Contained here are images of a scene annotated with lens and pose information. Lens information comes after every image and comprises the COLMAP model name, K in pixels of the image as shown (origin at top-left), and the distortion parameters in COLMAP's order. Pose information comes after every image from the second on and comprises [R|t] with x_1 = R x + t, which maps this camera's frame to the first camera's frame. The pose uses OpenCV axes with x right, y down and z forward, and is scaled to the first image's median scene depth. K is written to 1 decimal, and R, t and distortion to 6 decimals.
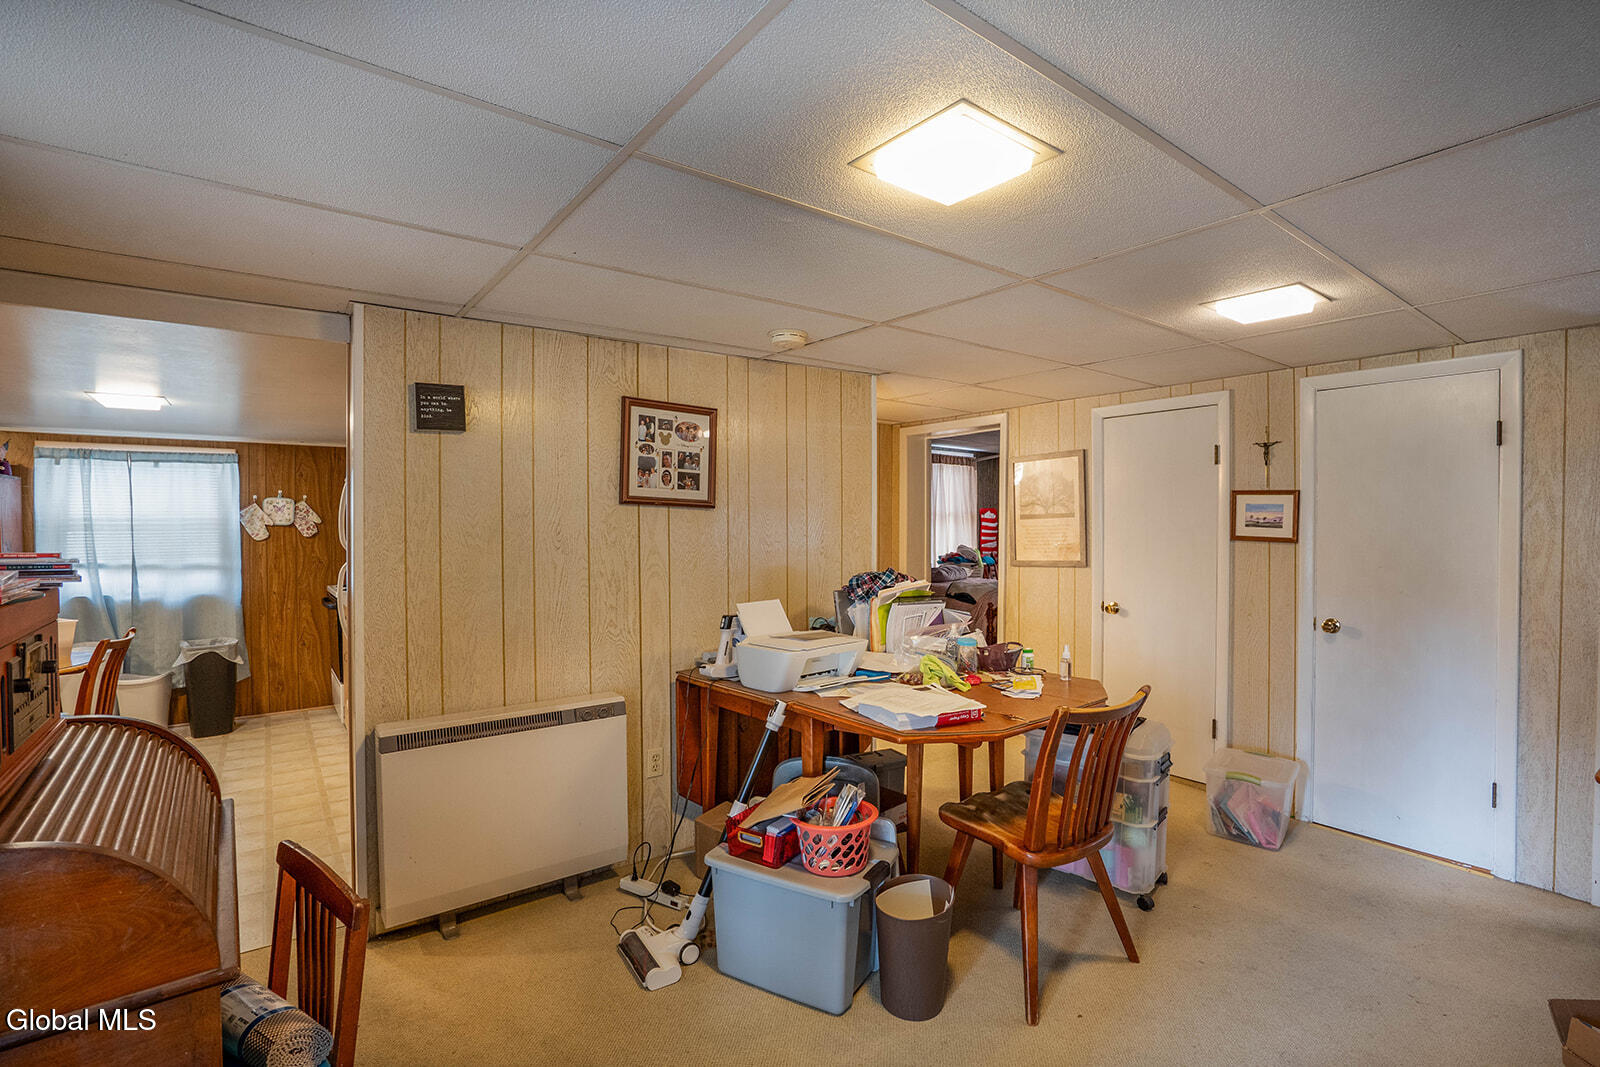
lens RADIAL K [[736.1, 0, 814.7], [0, 736.1, 543.4], [0, 0, 1]] dist [-0.025632, 0.003383]
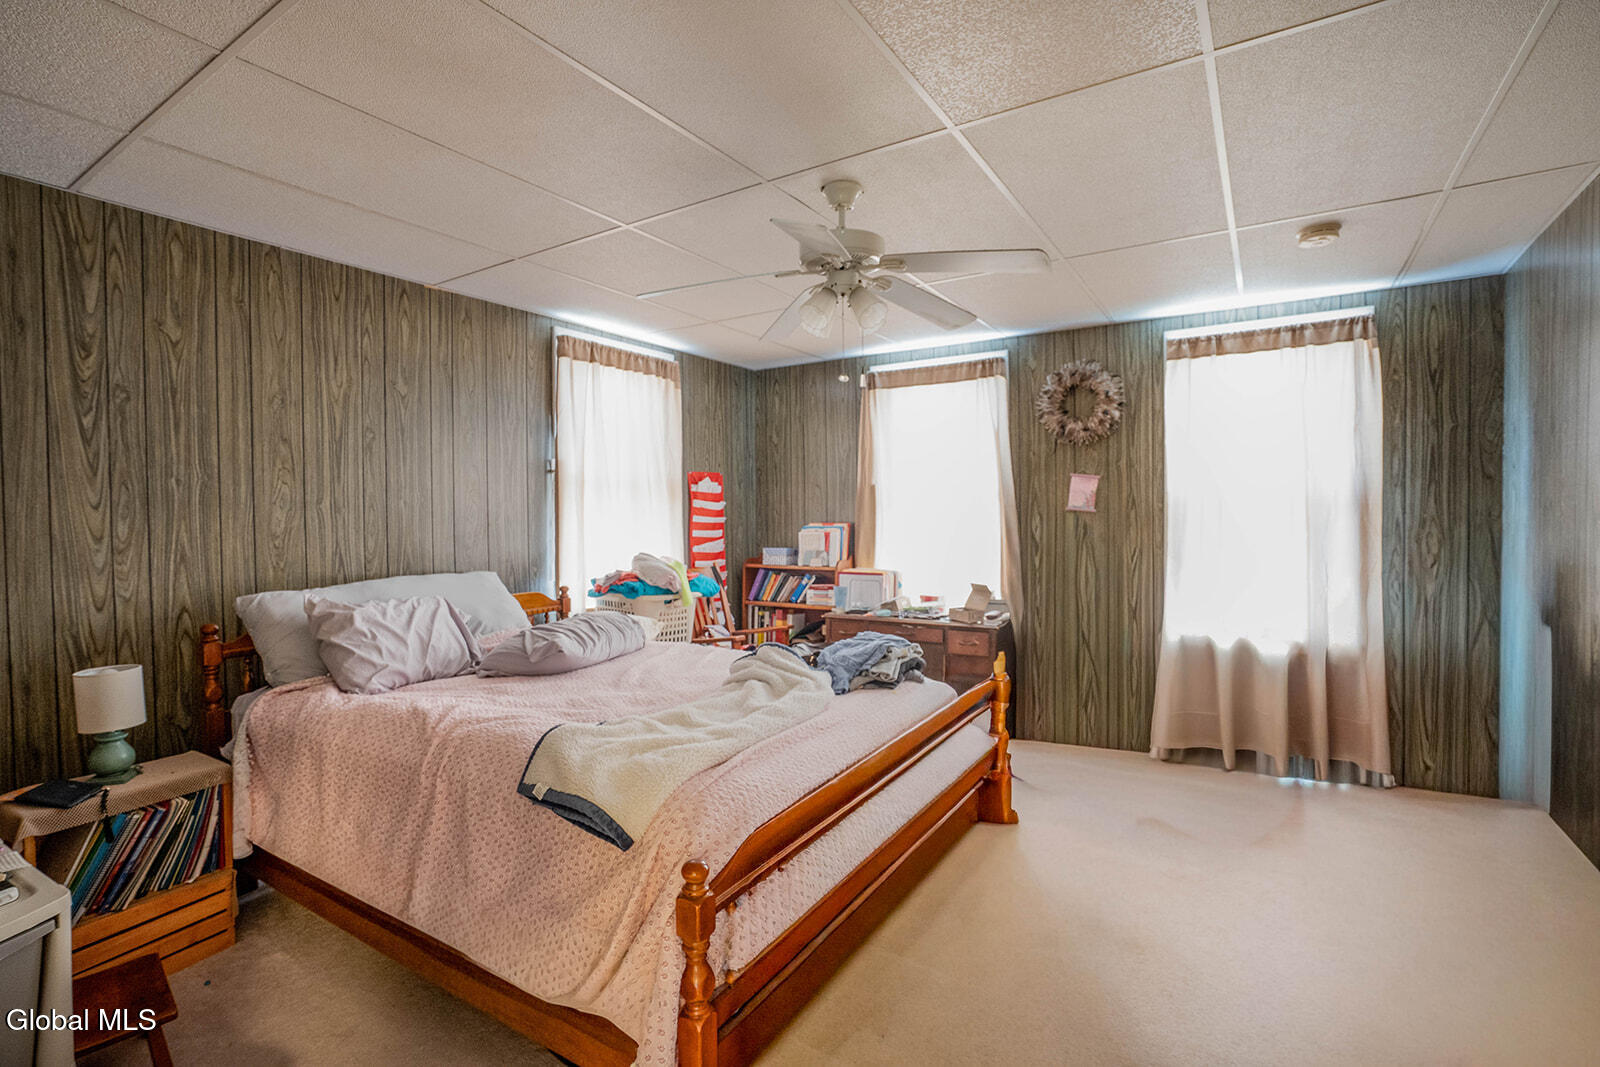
lens RADIAL K [[736.1, 0, 800.2], [0, 736.1, 531.6], [0, 0, 1]] dist [-0.025632, 0.003383]
pose [[0.940969, -0.014288, 0.338191, 0.137587], [0.015186, 0.999885, -0.000011, -0.008001], [-0.338151, 0.005146, 0.941078, 0.553507]]
